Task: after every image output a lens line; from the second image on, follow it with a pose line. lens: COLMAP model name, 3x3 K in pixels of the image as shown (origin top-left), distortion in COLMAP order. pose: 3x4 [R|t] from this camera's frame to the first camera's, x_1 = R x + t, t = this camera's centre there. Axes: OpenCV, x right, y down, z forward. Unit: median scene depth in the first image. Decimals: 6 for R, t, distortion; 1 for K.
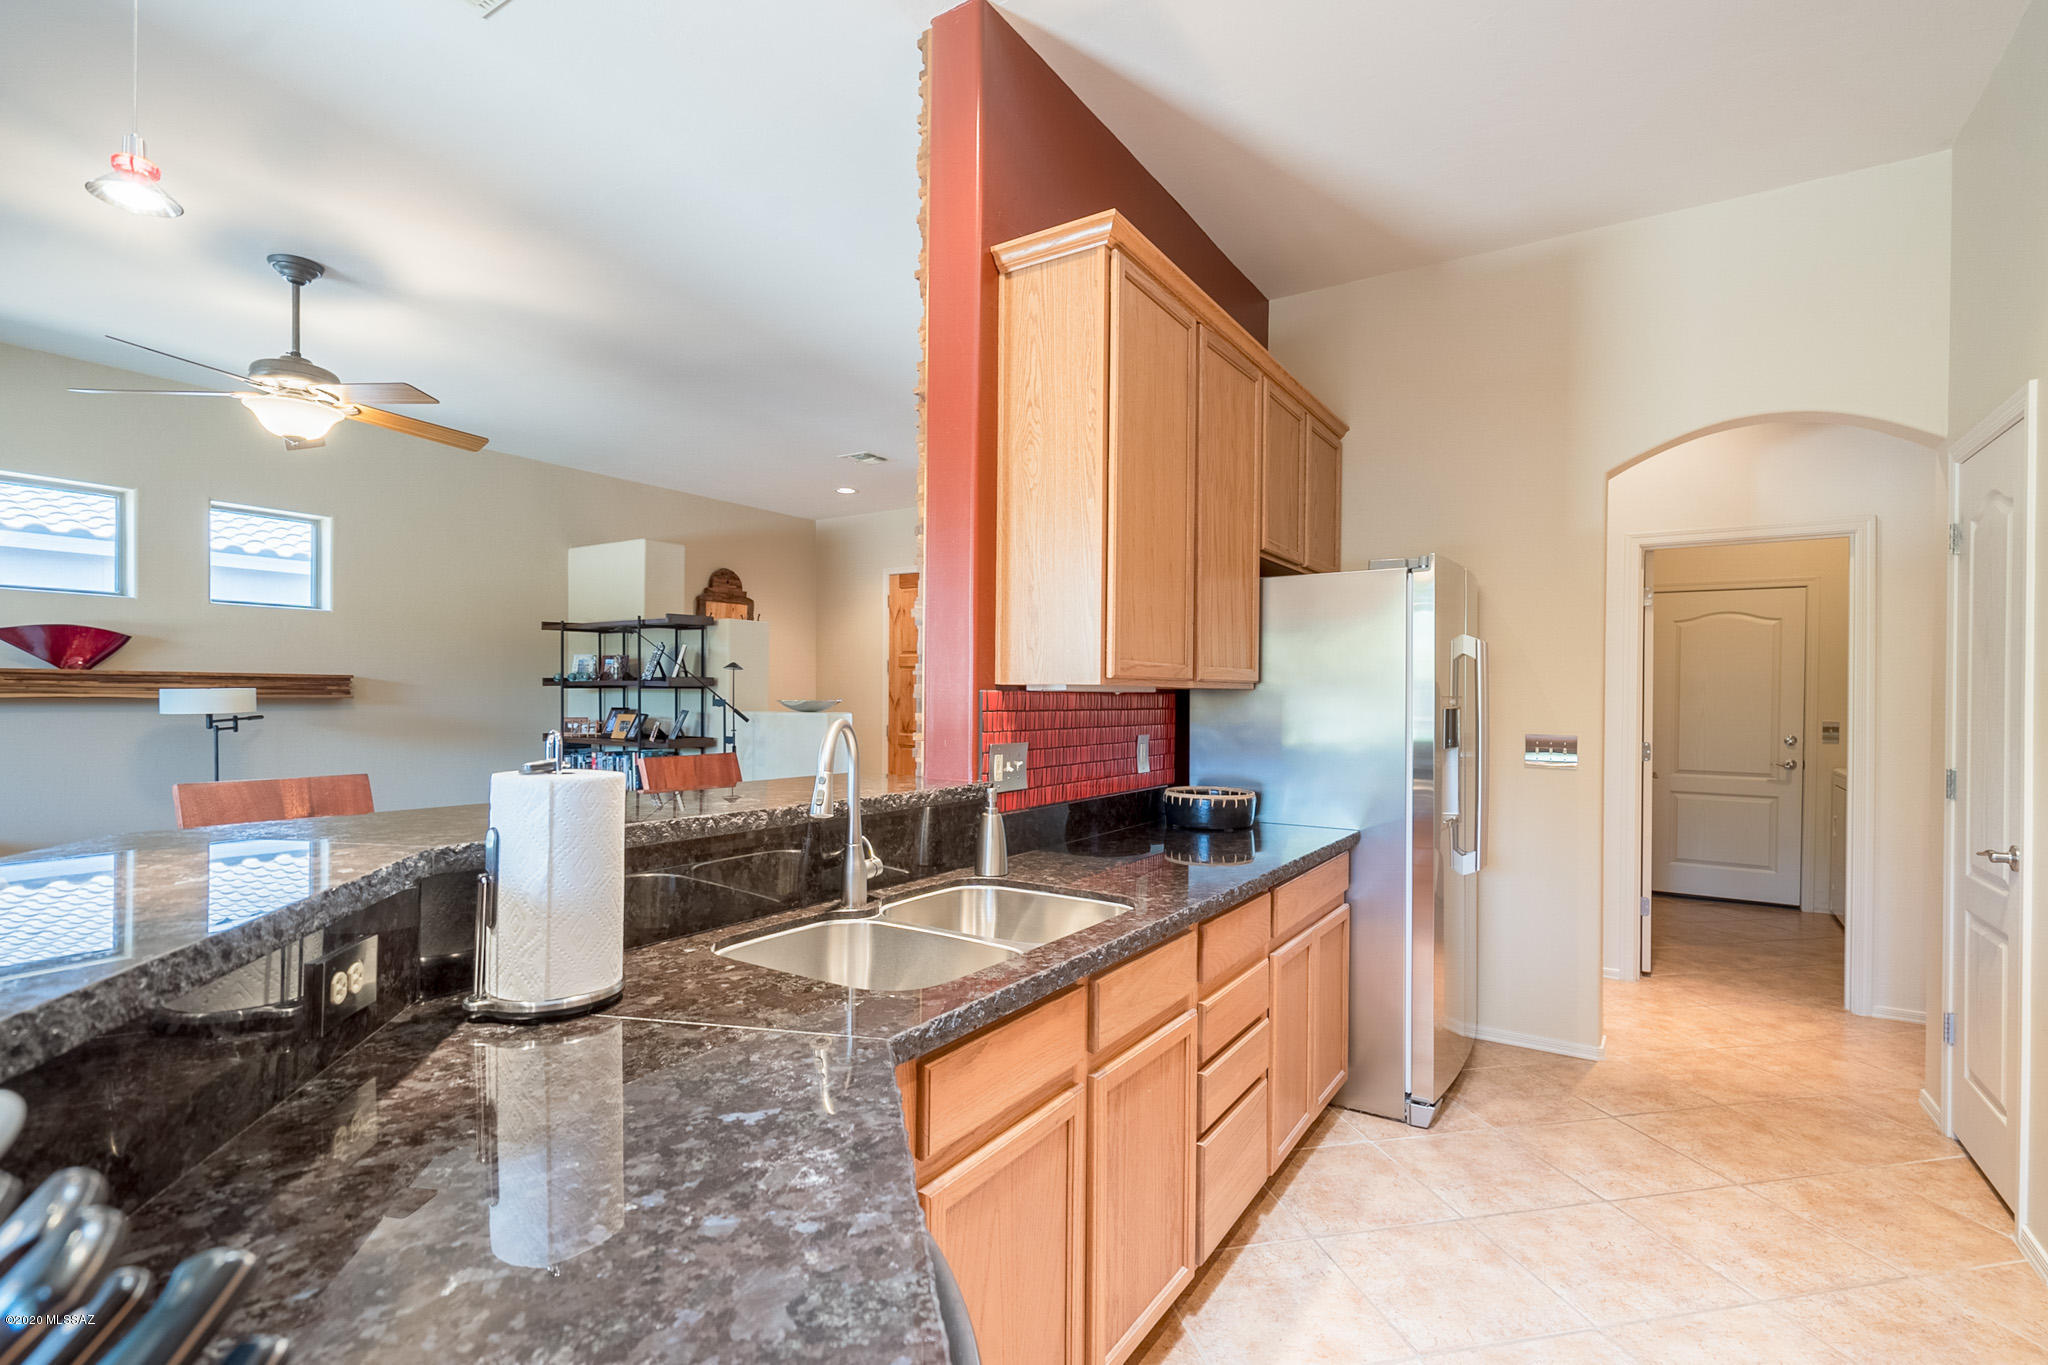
lens RADIAL K [[952.6, 0, 1048.3], [0, 952.6, 711.8], [0, 0, 1]] dist [0.000490, 0.001324]
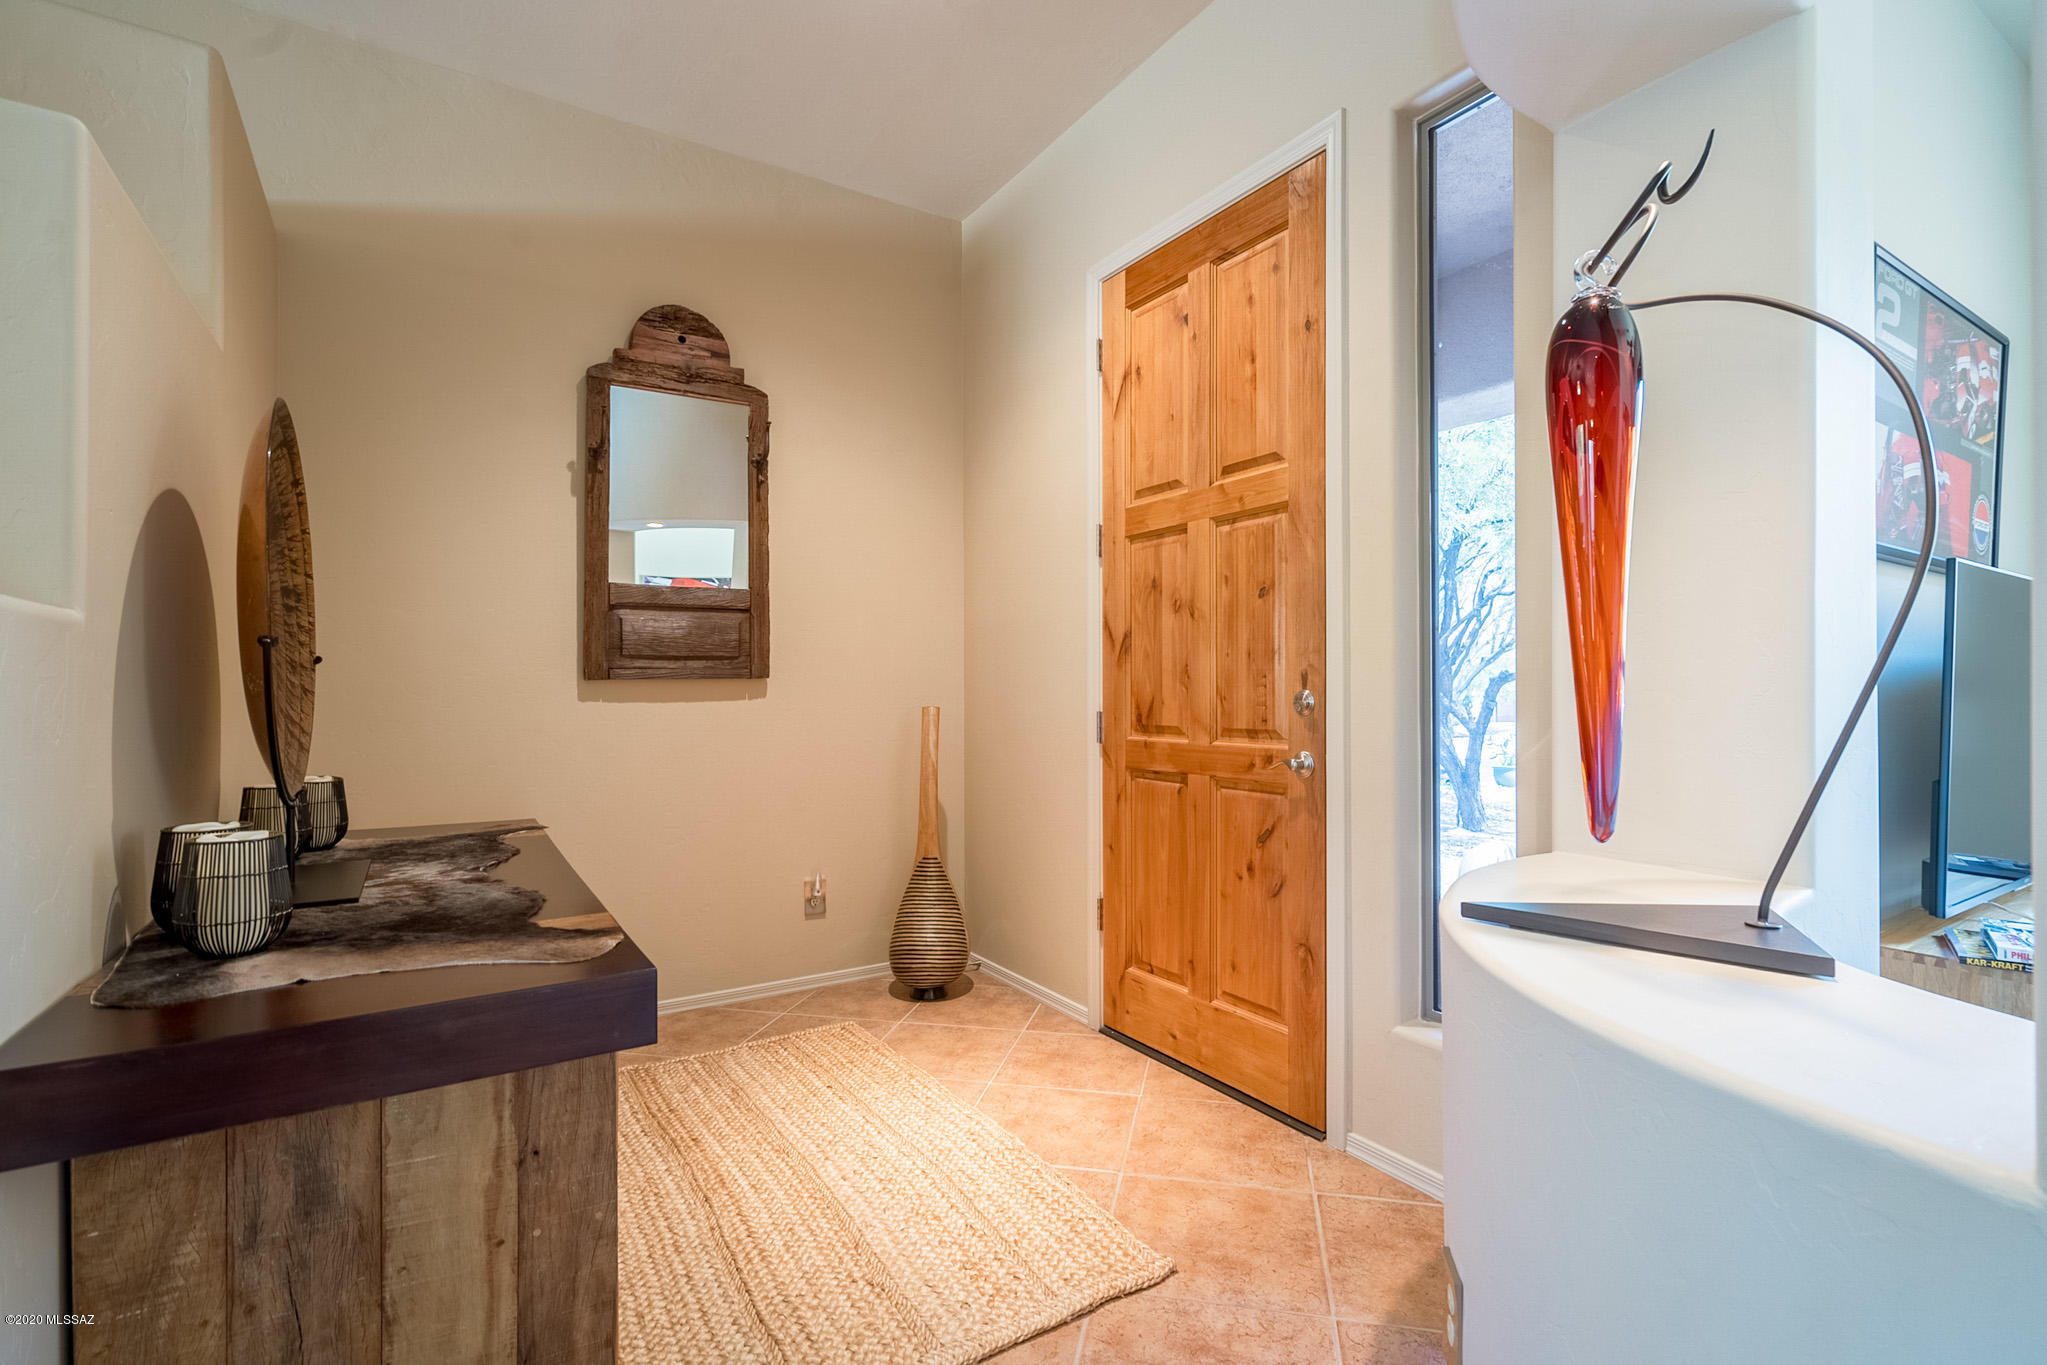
lens RADIAL K [[952.1, 0, 1023.8], [0, 952.1, 686.6], [0, 0, 1]] dist [0.000490, 0.001324]
pose [[0.904260, -0.007852, -0.426910, -0.168868], [0.000645, 0.999855, -0.017024, 0.041112], [0.426981, 0.015118, 0.904134, 2.525391]]
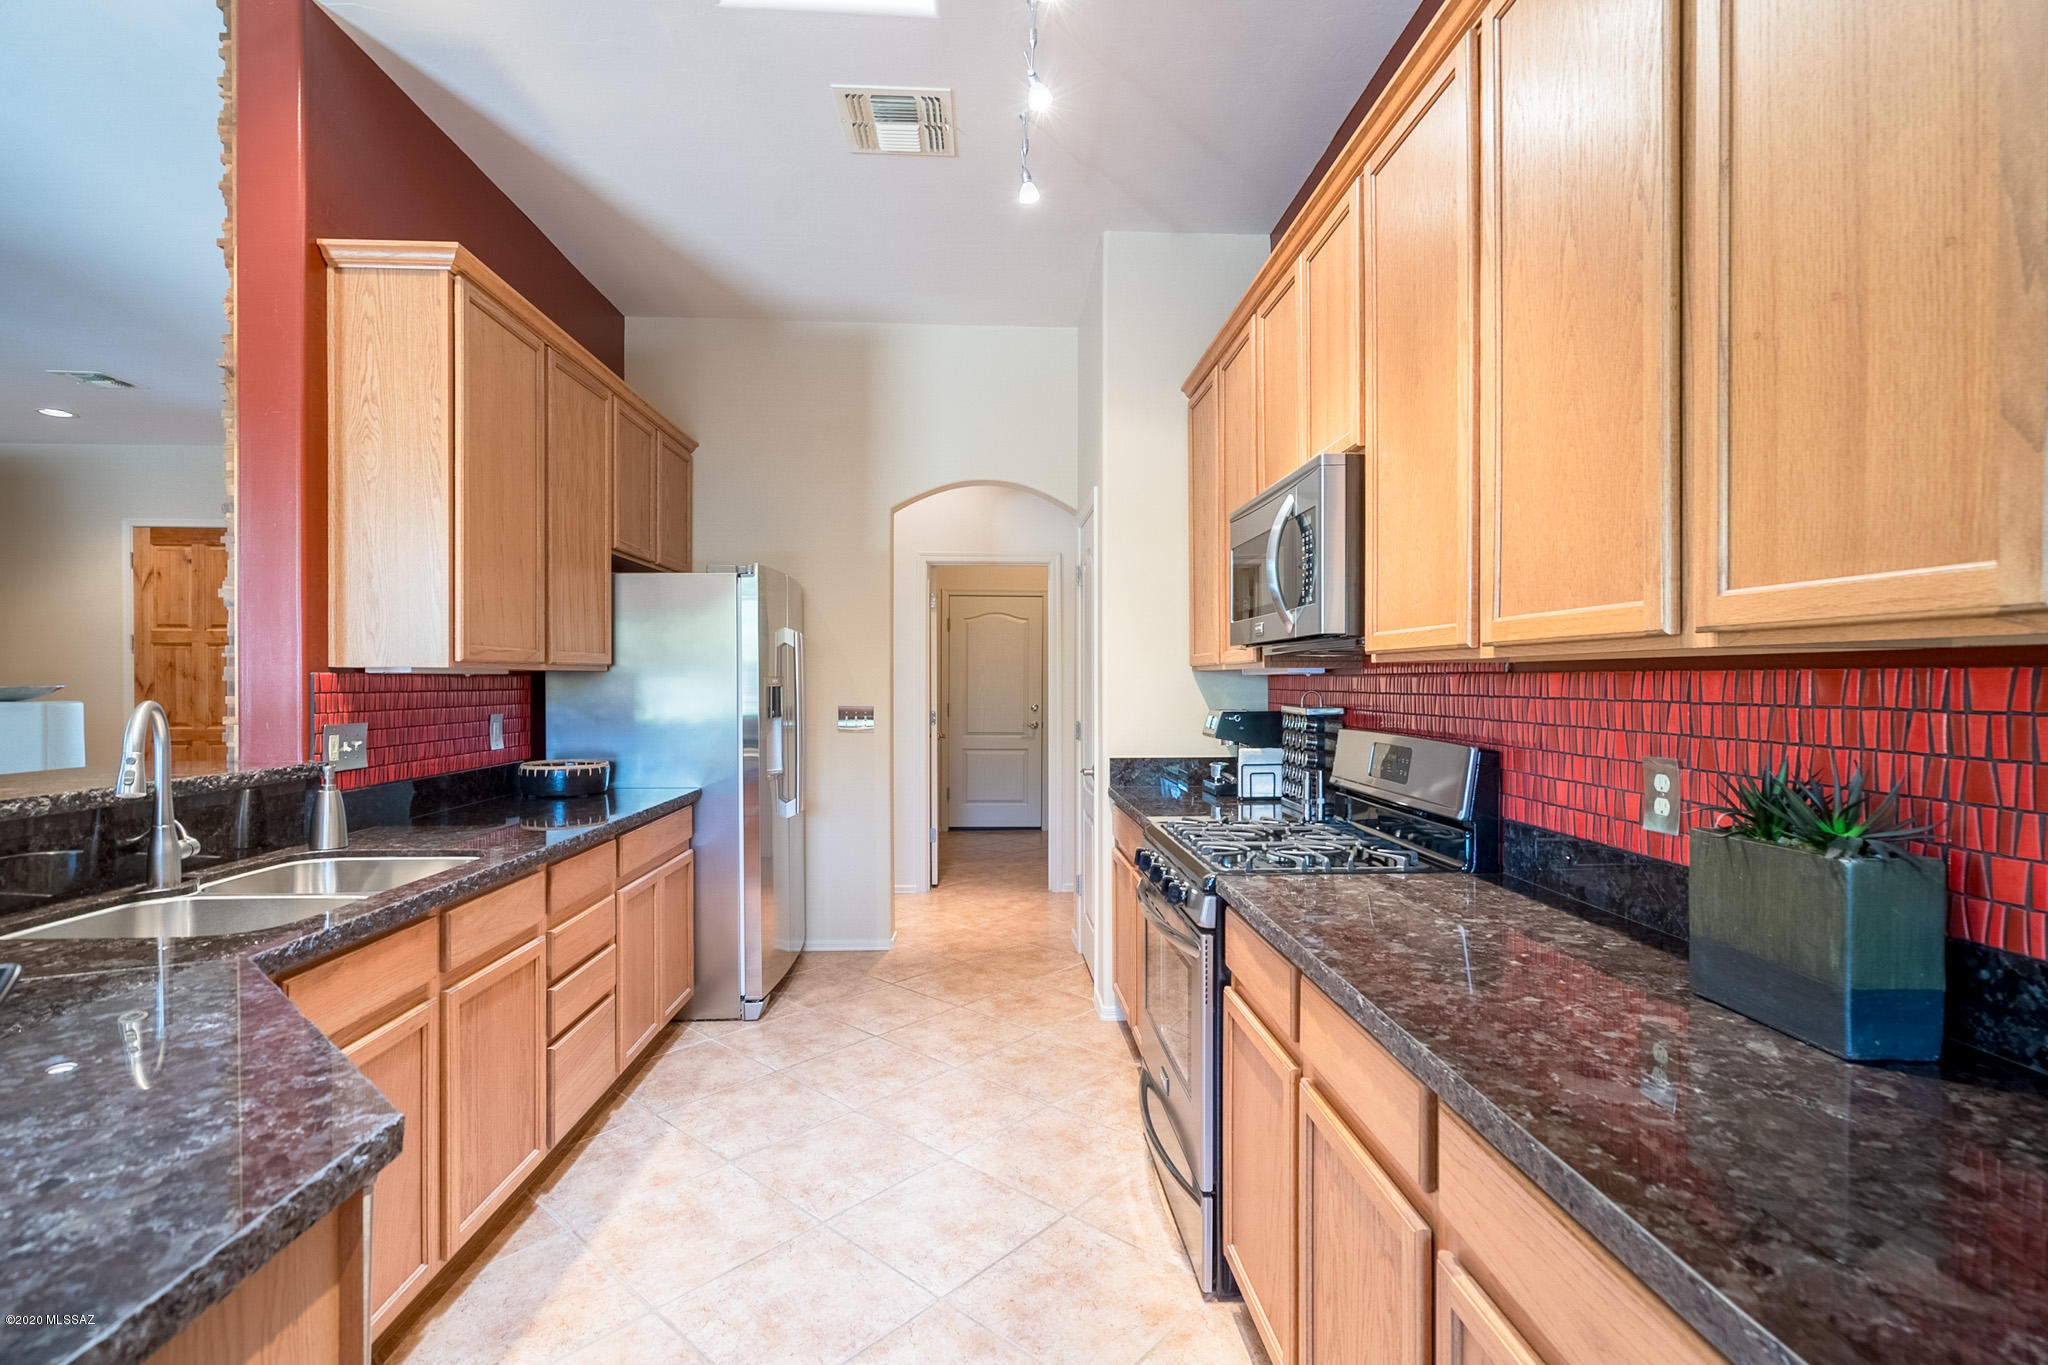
lens RADIAL K [[952.6, 0, 1030.7], [0, 952.6, 686.7], [0, 0, 1]] dist [0.000490, 0.001324]
pose [[0.824158, -0.010975, 0.566253, -0.013398], [0.015175, 0.999881, -0.002707, 0.006369], [-0.566156, 0.010824, 0.824227, -0.258794]]
